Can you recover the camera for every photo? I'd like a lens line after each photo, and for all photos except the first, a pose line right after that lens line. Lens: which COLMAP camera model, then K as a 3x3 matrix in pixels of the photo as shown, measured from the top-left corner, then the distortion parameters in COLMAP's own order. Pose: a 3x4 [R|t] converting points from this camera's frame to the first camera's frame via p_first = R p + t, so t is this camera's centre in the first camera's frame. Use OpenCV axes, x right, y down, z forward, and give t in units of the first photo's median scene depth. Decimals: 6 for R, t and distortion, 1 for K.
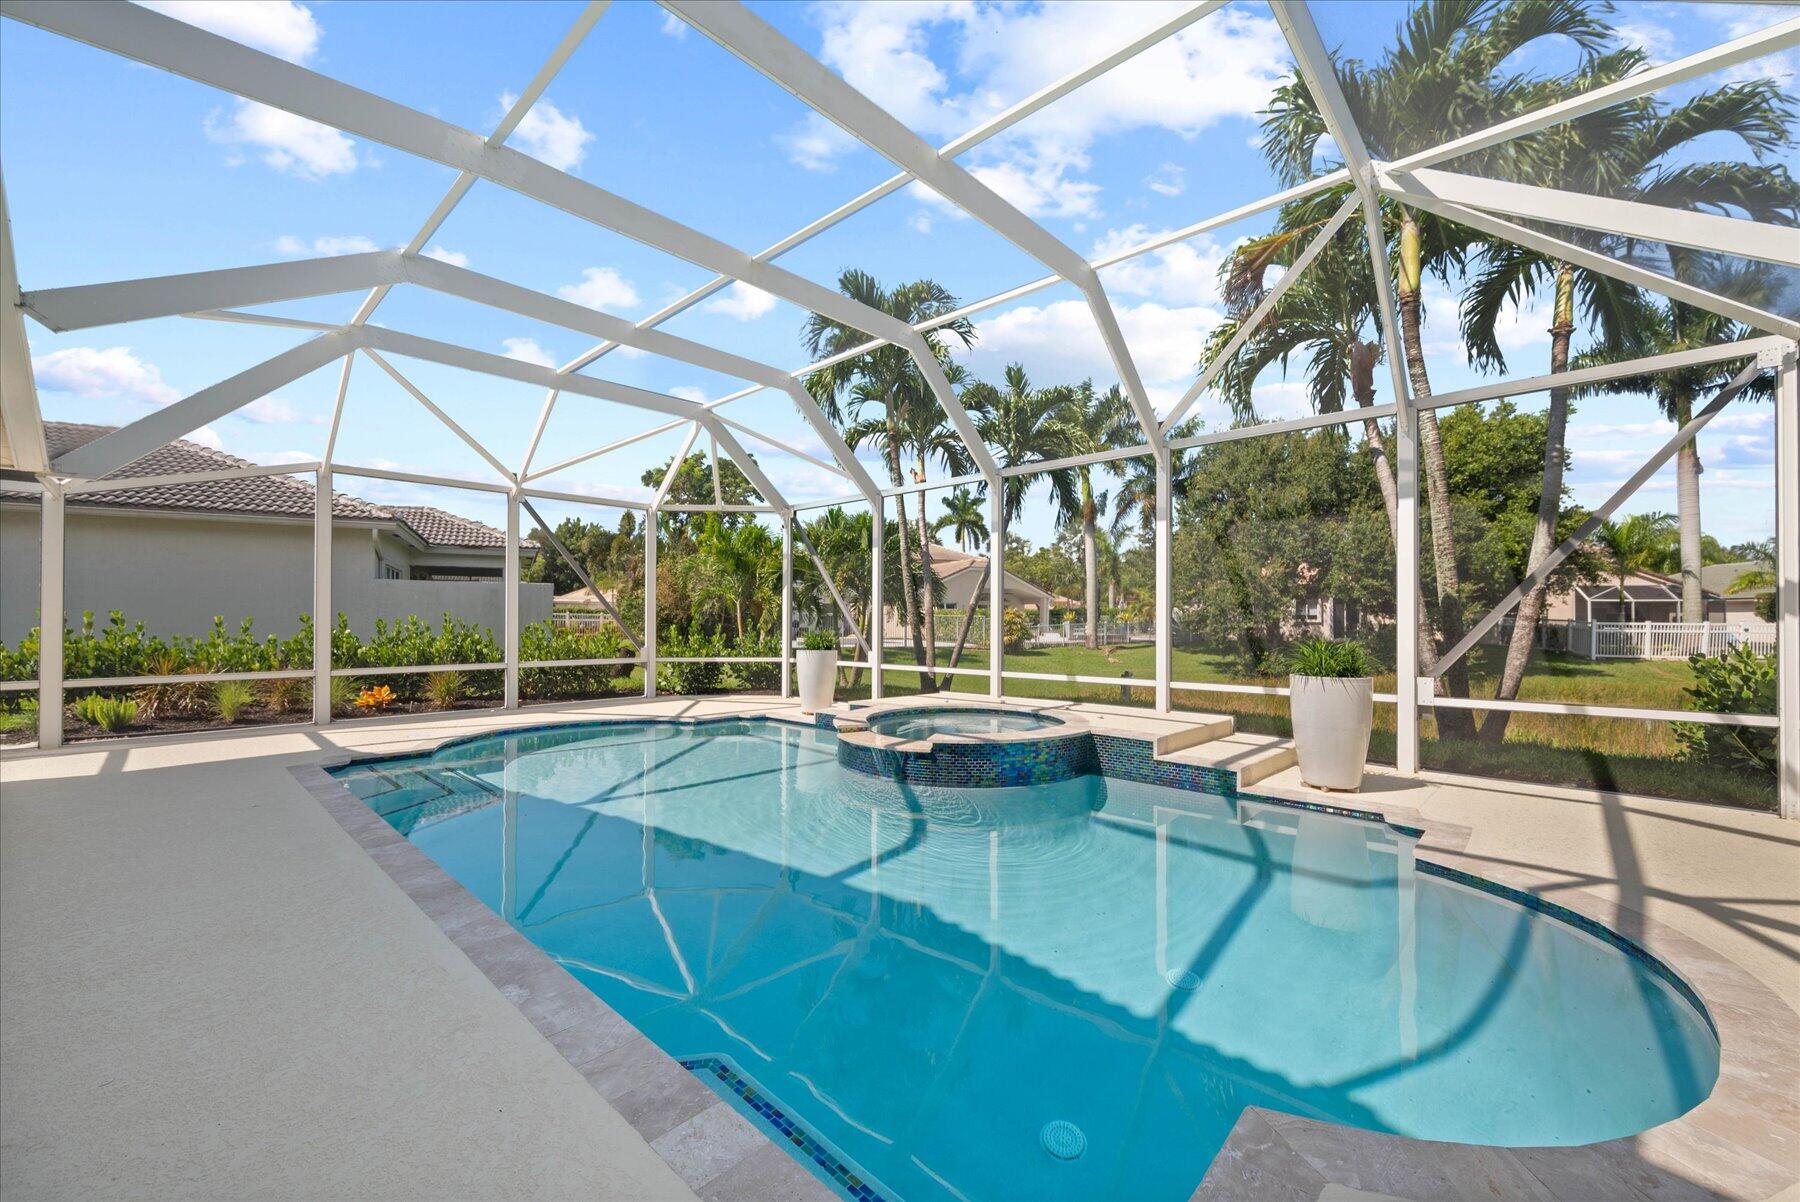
lens RADIAL K [[705.0, 0, 903.6], [0, 705.0, 613.1], [0, 0, 1]] dist [-0.000911, -0.000051]
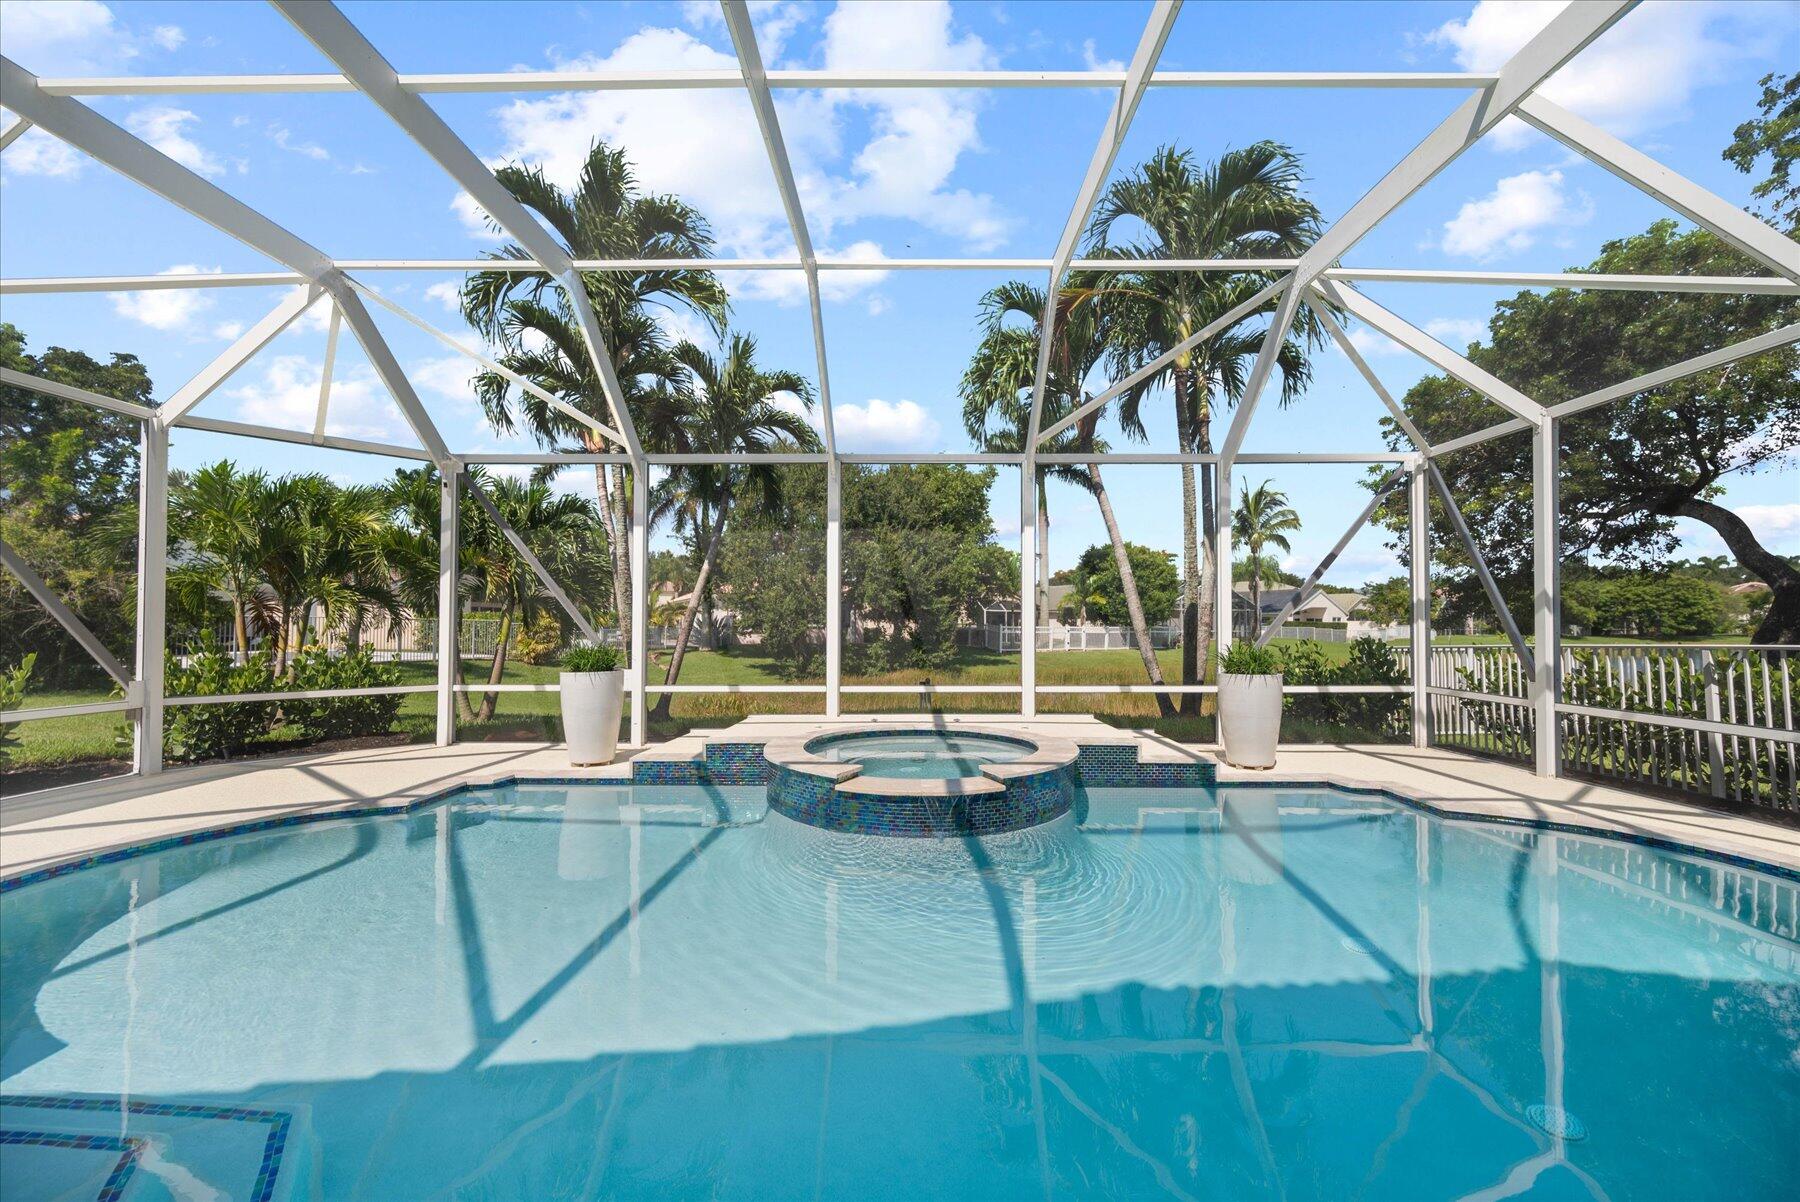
lens RADIAL K [[705.0, 0, 903.6], [0, 705.0, 613.1], [0, 0, 1]] dist [-0.000911, -0.000051]
pose [[0.735255, 0.010408, 0.677710, -0.324329], [-0.006168, 0.999943, -0.008664, 0.000924], [-0.677762, 0.002190, 0.735278, 0.264147]]
